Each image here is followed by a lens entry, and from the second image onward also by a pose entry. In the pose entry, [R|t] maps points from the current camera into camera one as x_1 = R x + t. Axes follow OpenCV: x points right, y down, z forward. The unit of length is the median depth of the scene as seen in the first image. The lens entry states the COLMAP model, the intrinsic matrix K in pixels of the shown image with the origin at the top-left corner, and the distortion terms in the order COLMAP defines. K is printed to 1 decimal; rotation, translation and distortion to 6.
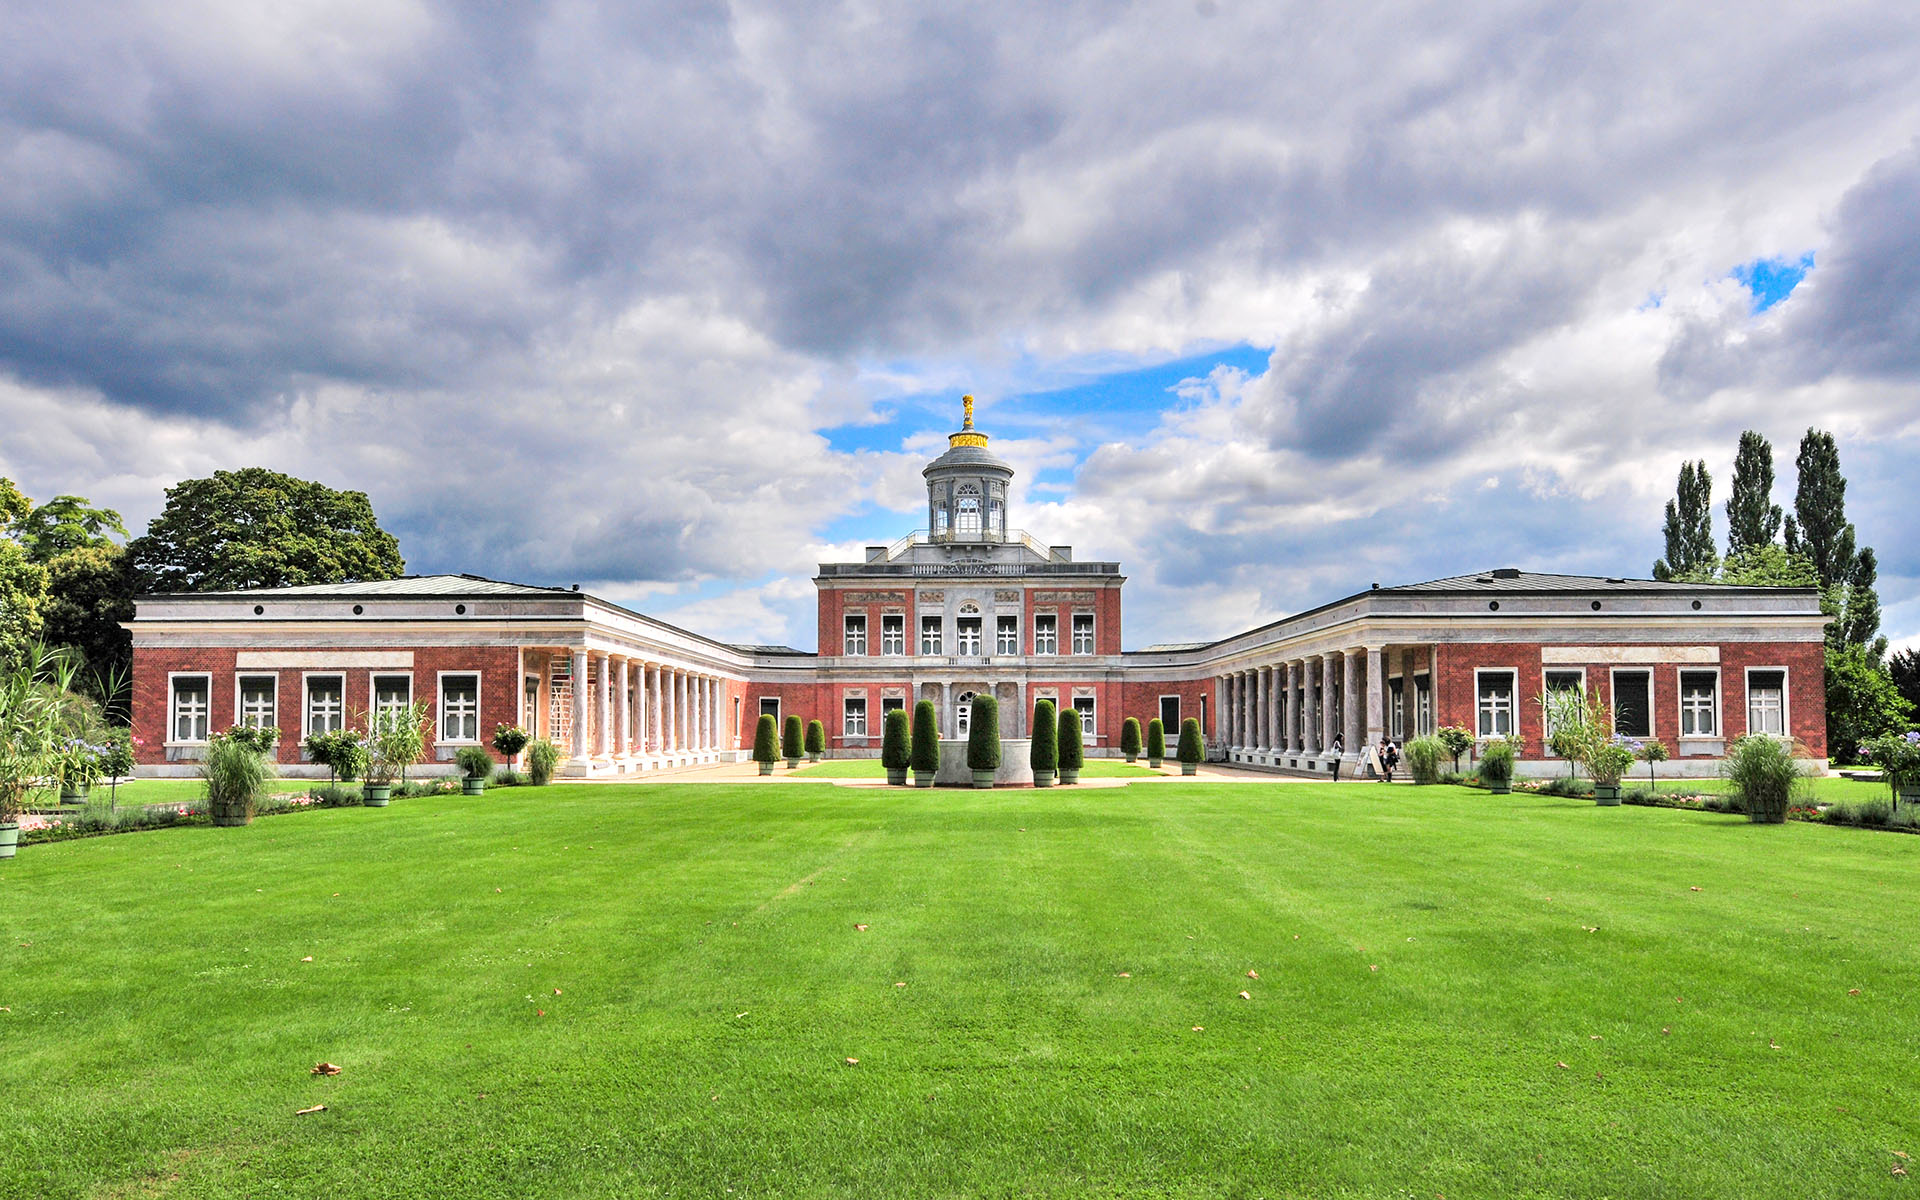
lens RADIAL K [[1282.3, 0, 960.0], [0, 1282.3, 600.0], [0, 0, 1]] dist [0.001588, 0.000524]
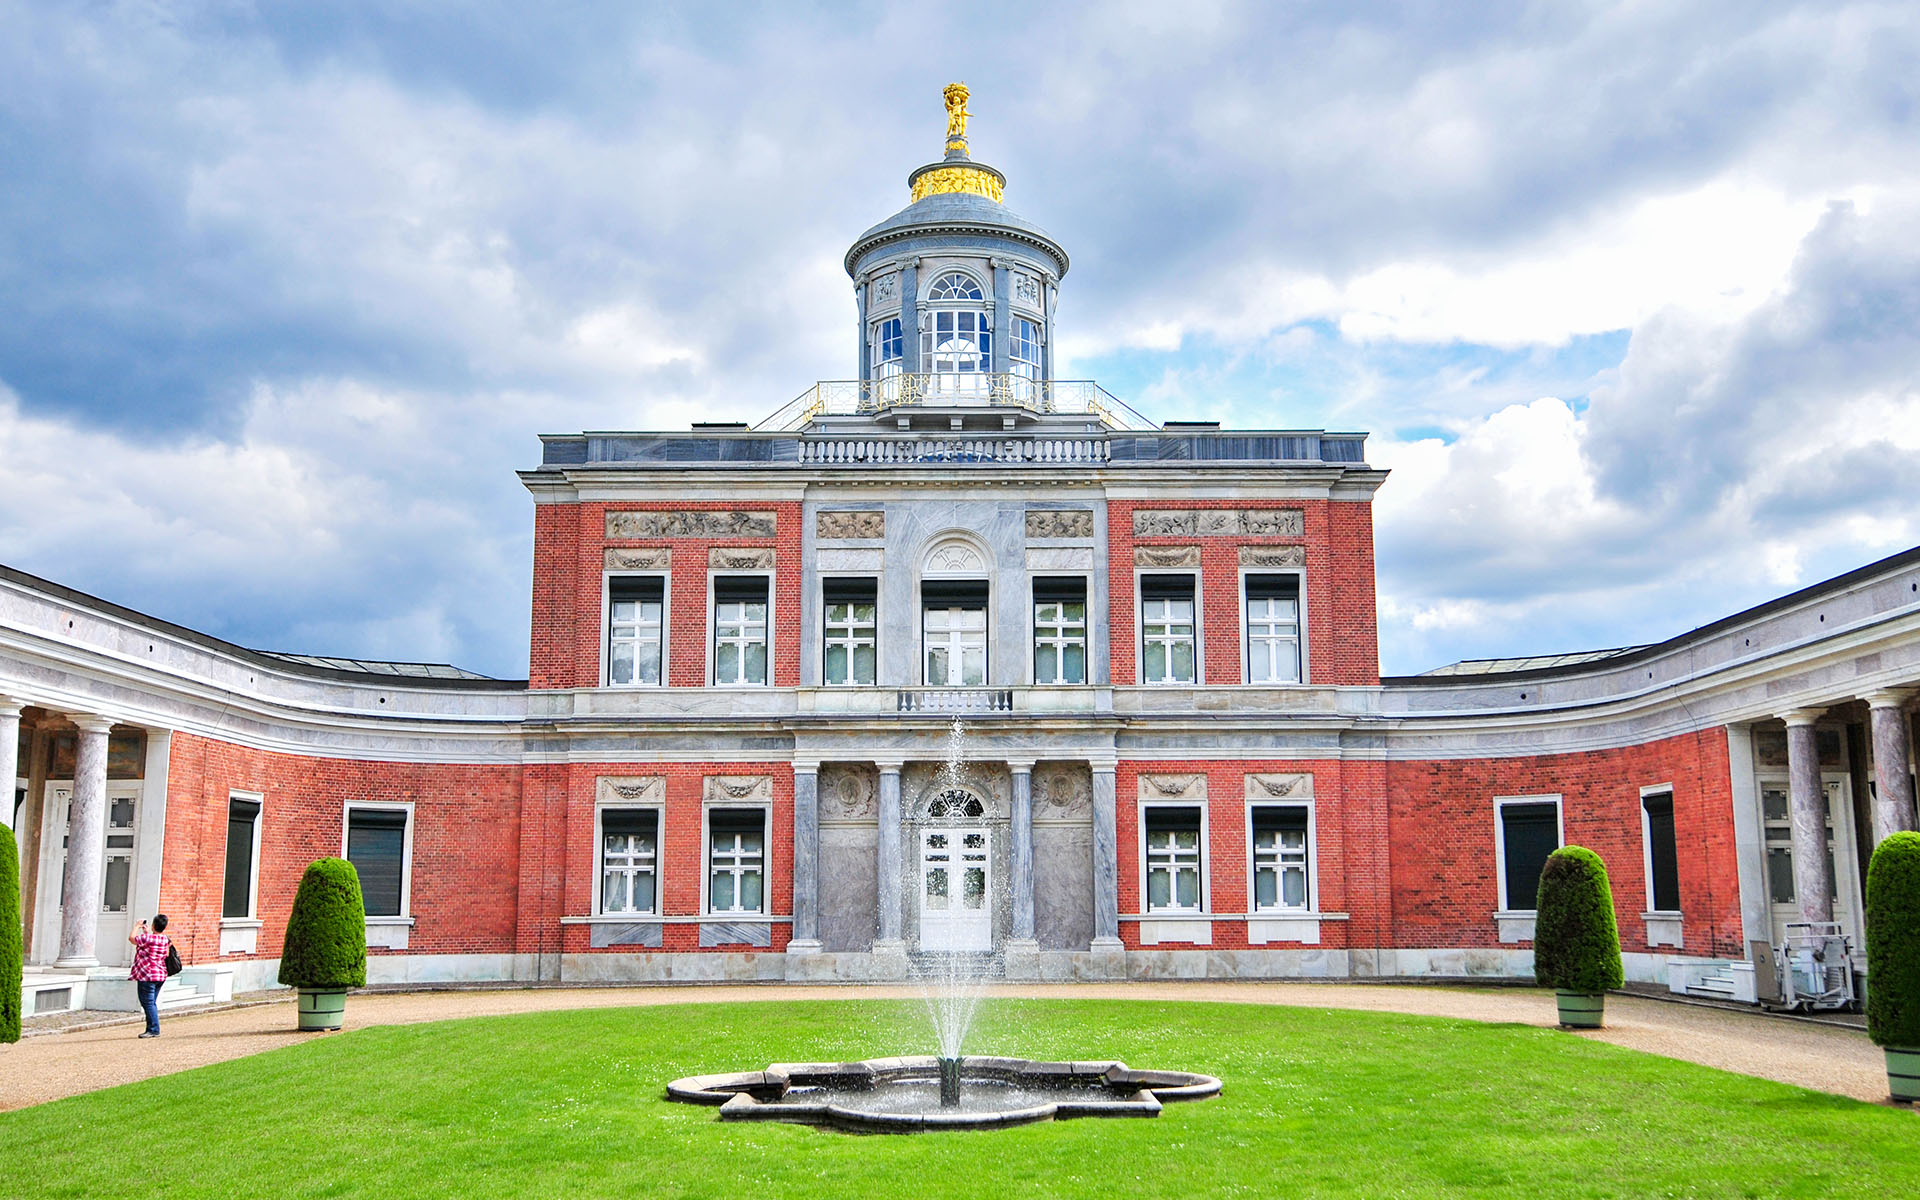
lens RADIAL K [[1731.0, 0, 966.4], [0, 1731.0, 552.1], [0, 0, 1]] dist [-0.005115, 0.001205]
pose [[0.999985, -0.000185, 0.005391, 0.007878], [0.000650, 0.996264, -0.086361, 0.047840], [-0.005355, 0.086364, 0.996249, 0.518459]]
